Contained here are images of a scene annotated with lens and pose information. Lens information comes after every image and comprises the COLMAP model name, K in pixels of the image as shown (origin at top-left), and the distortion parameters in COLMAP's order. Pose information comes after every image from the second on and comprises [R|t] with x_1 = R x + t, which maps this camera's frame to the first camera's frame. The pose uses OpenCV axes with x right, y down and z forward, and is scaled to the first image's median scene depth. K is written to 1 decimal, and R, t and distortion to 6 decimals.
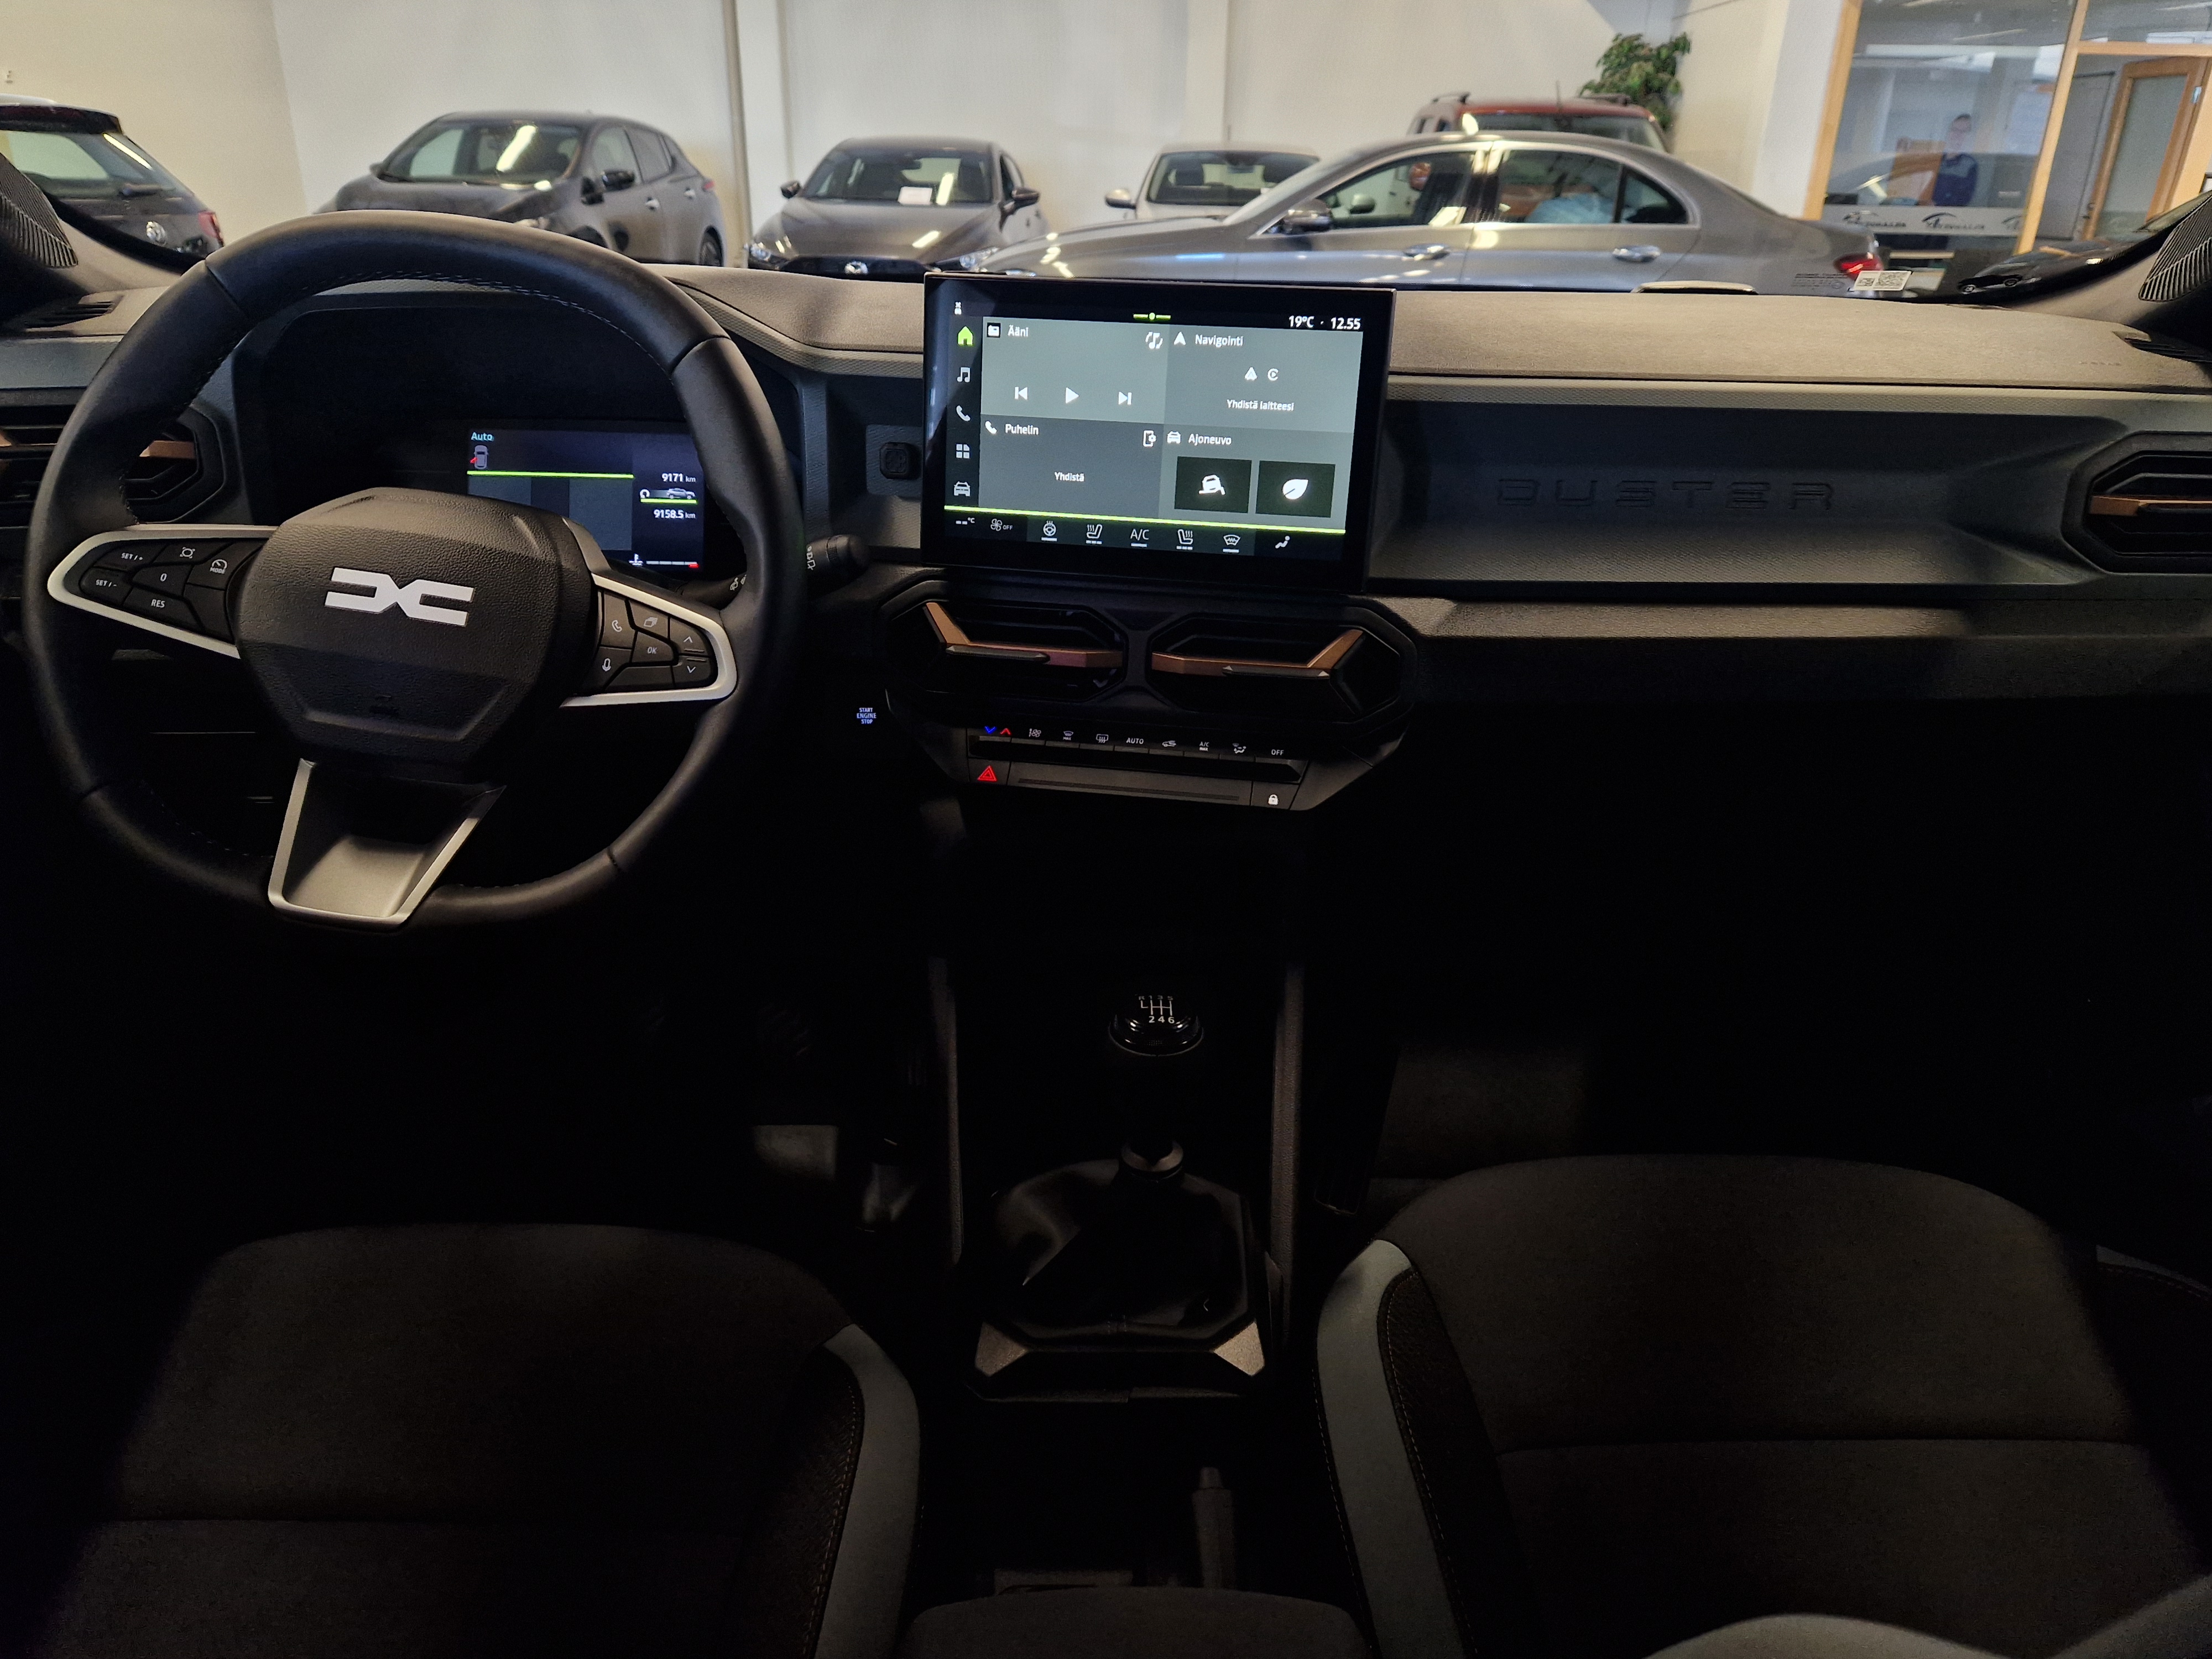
lens RADIAL K [[1536.3, 0, 1106.0], [0, 1536.3, 829.5], [0, 0, 1]] dist [0.055094, -0.054135]
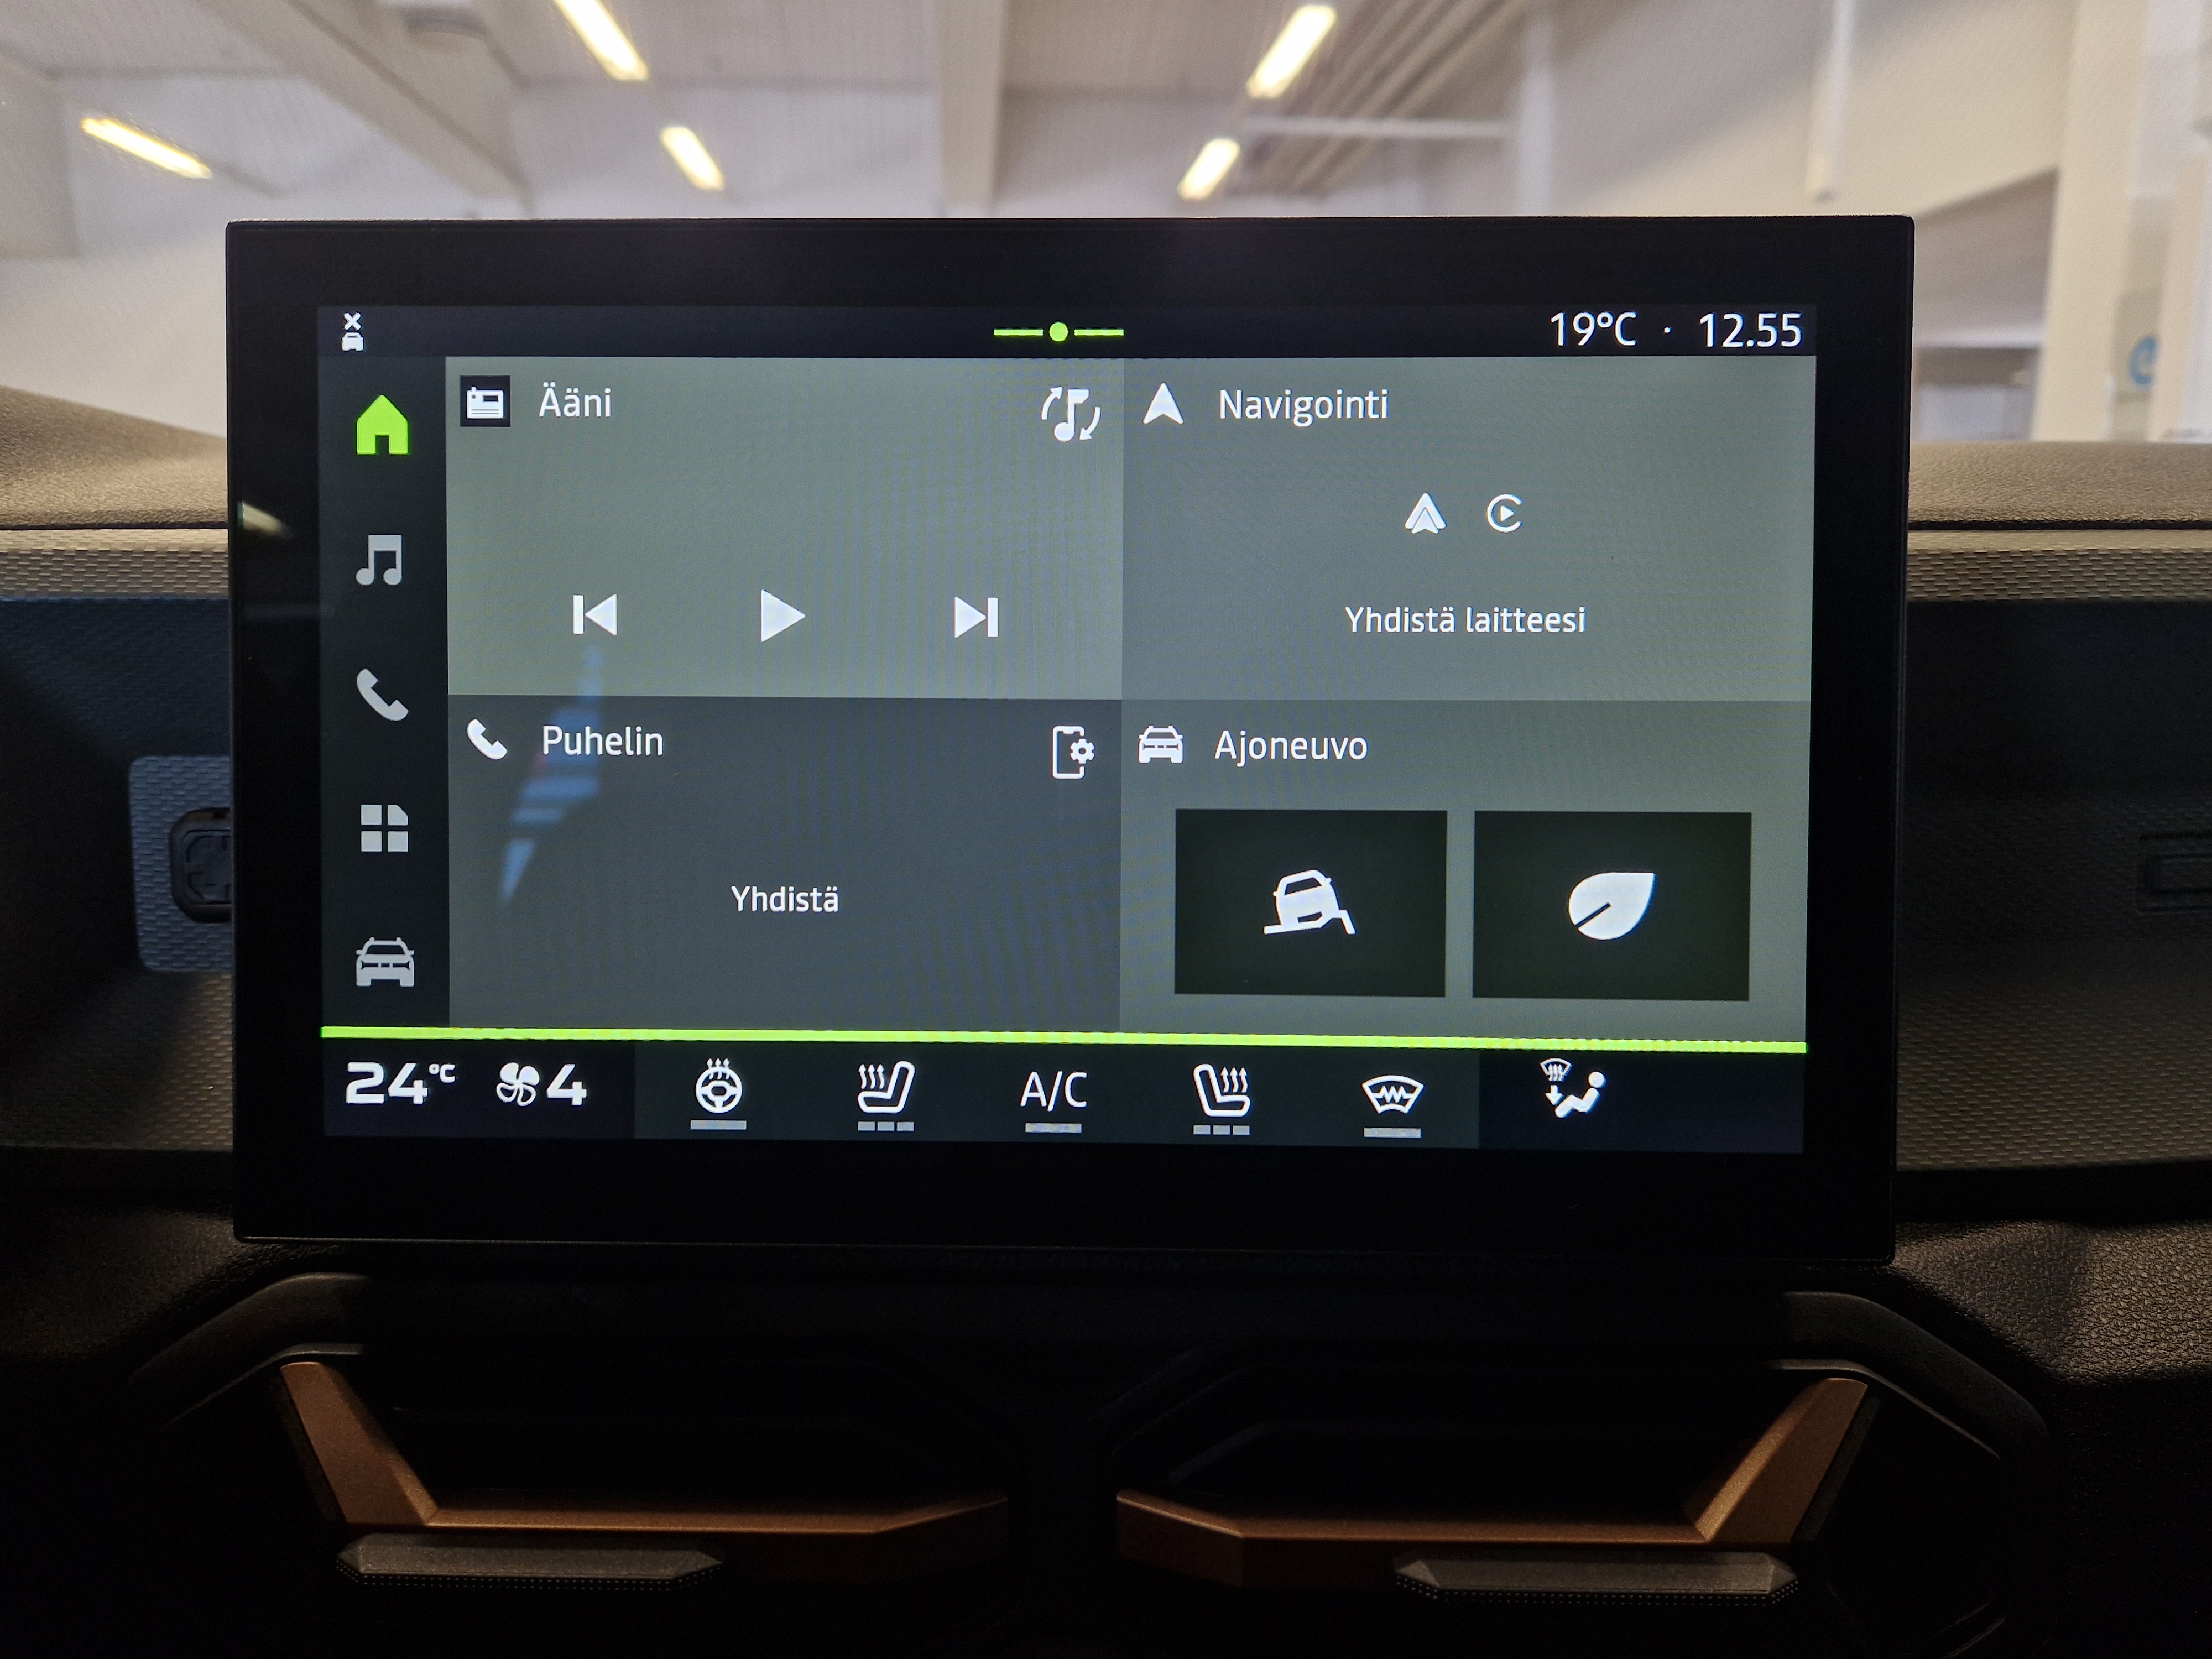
lens RADIAL K [[1536.3, 0, 1106.0], [0, 1536.3, 829.5], [0, 0, 1]] dist [0.055094, -0.054135]
pose [[0.988007, -0.048347, 0.146644, -0.007016], [0.079410, 0.973592, -0.214040, -0.177765], [-0.132423, 0.223118, 0.965755, 0.724641]]
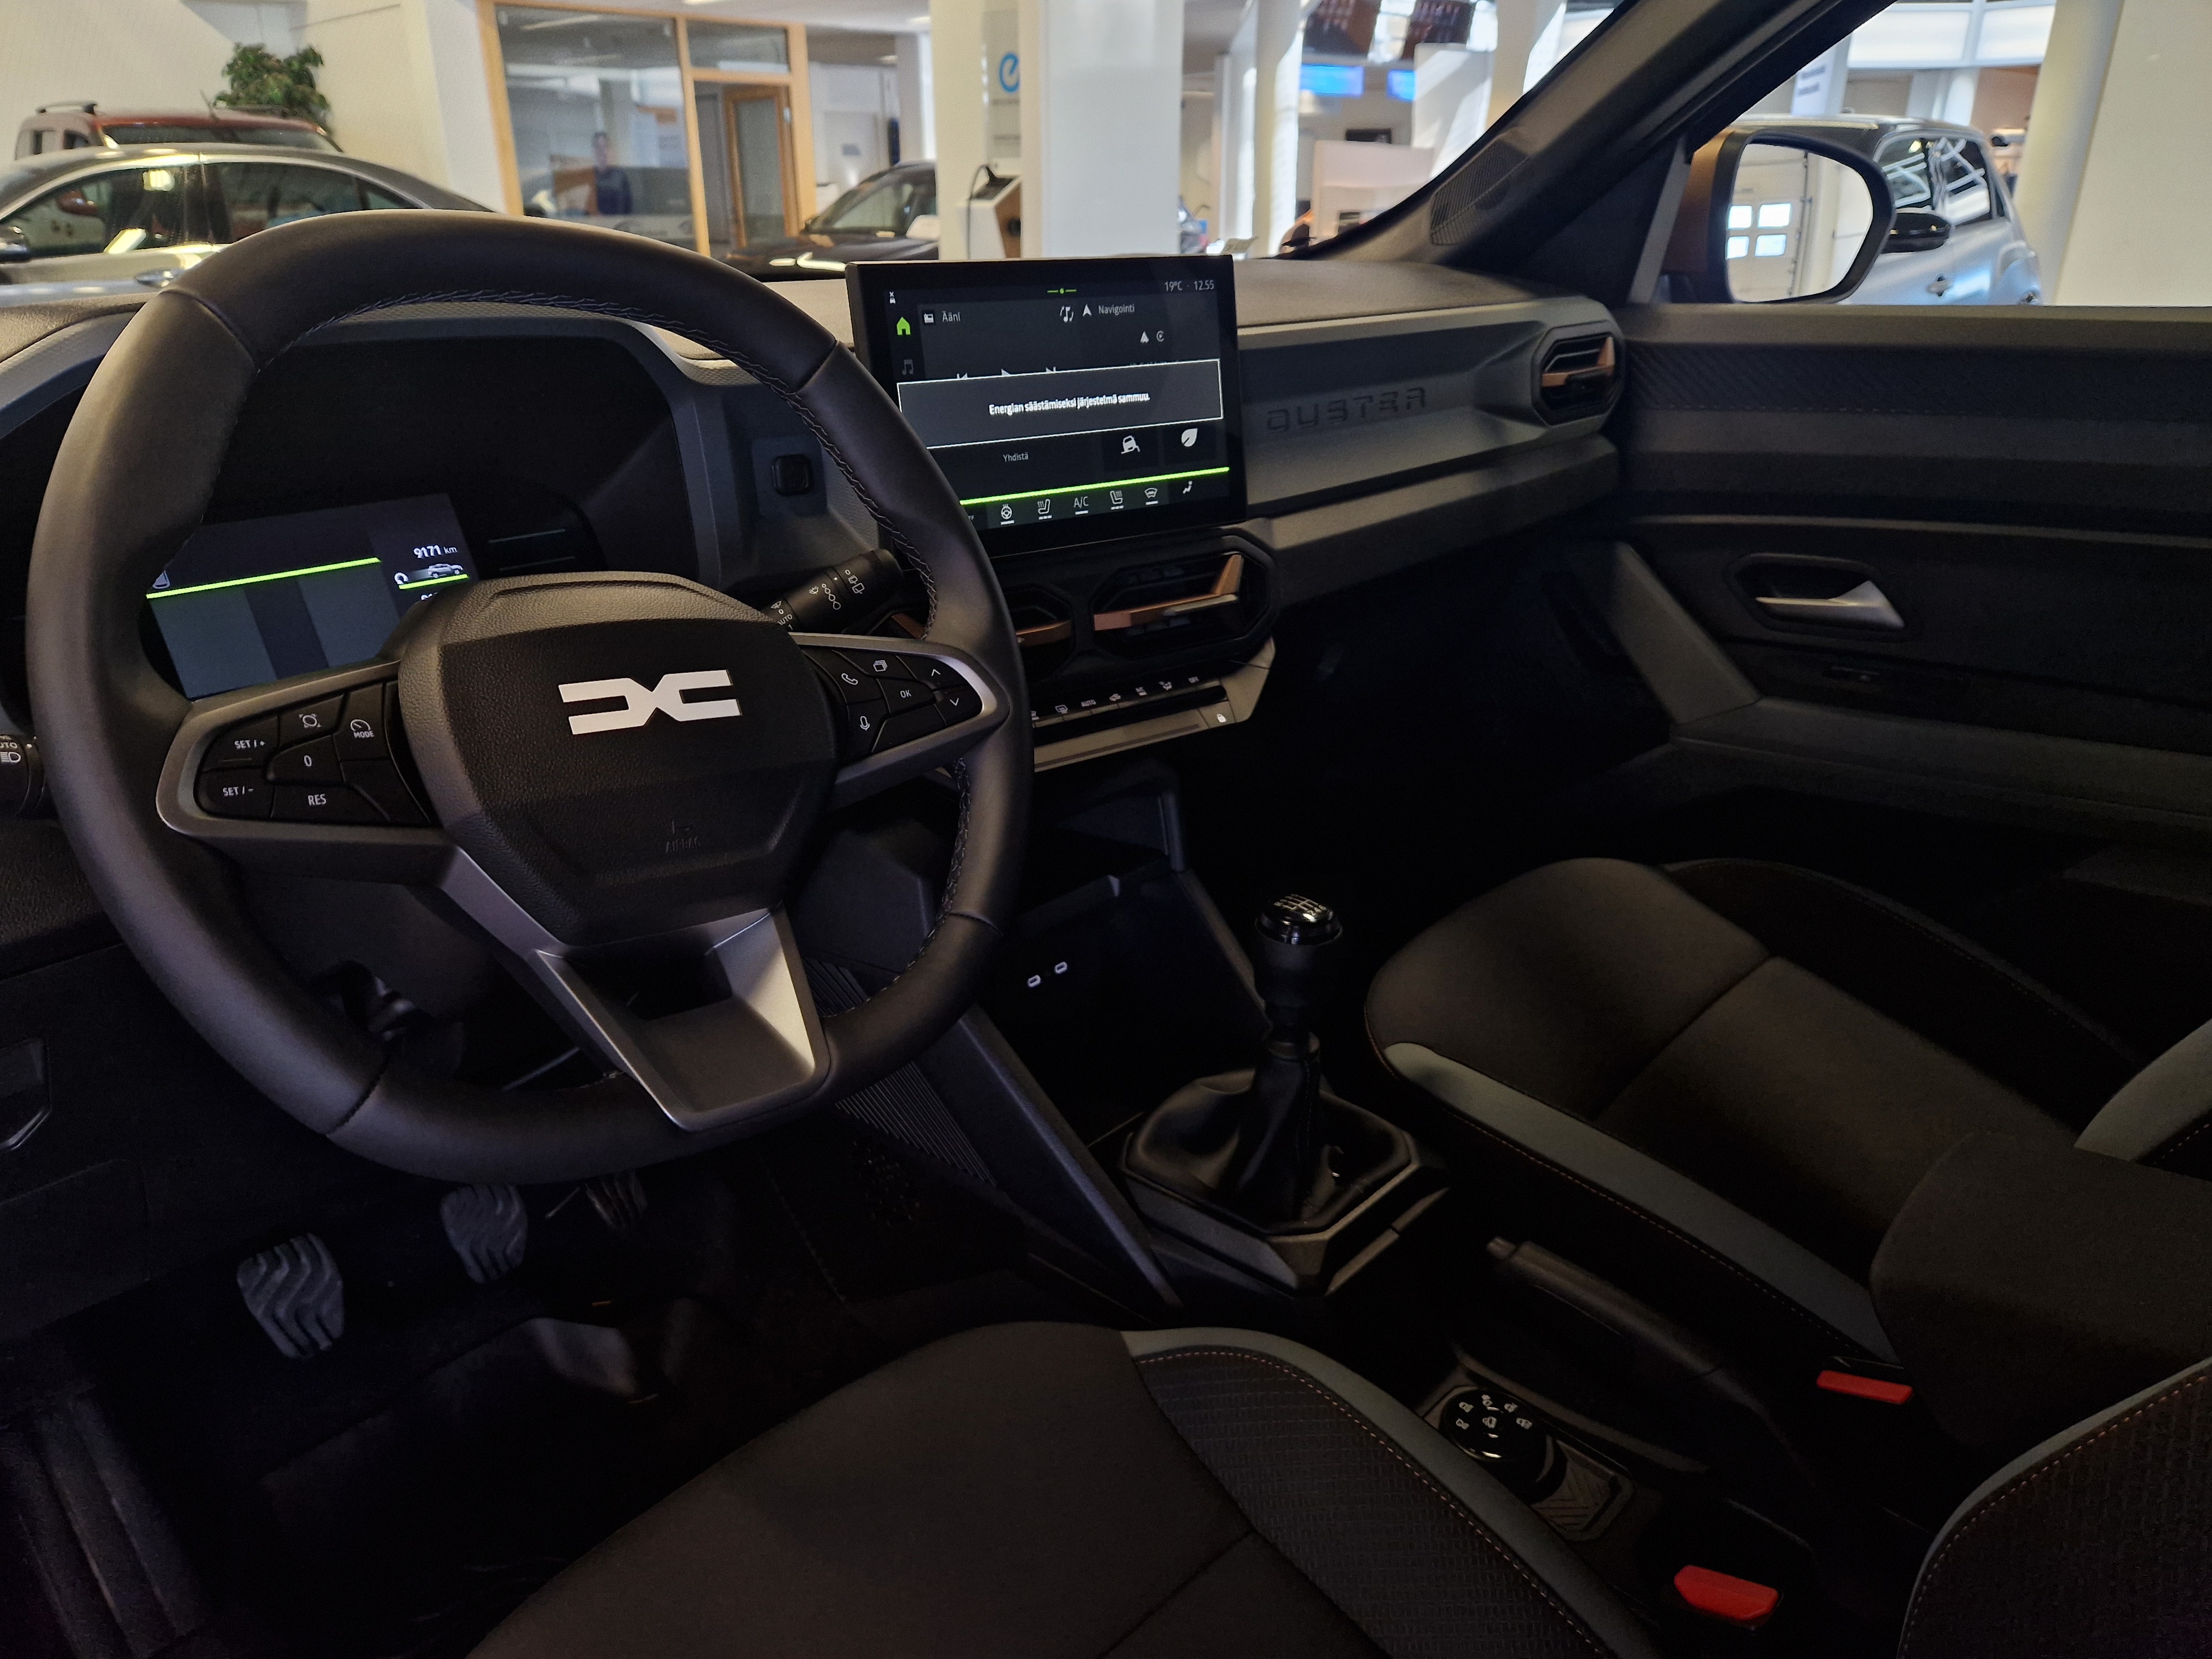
lens RADIAL K [[1536.3, 0, 1106.0], [0, 1536.3, 829.5], [0, 0, 1]] dist [0.055094, -0.054135]
pose [[0.685103, -0.295339, 0.665889, -0.724355], [0.302188, 0.946984, 0.109104, -0.091206], [-0.662809, 0.126476, 0.738030, 0.252129]]
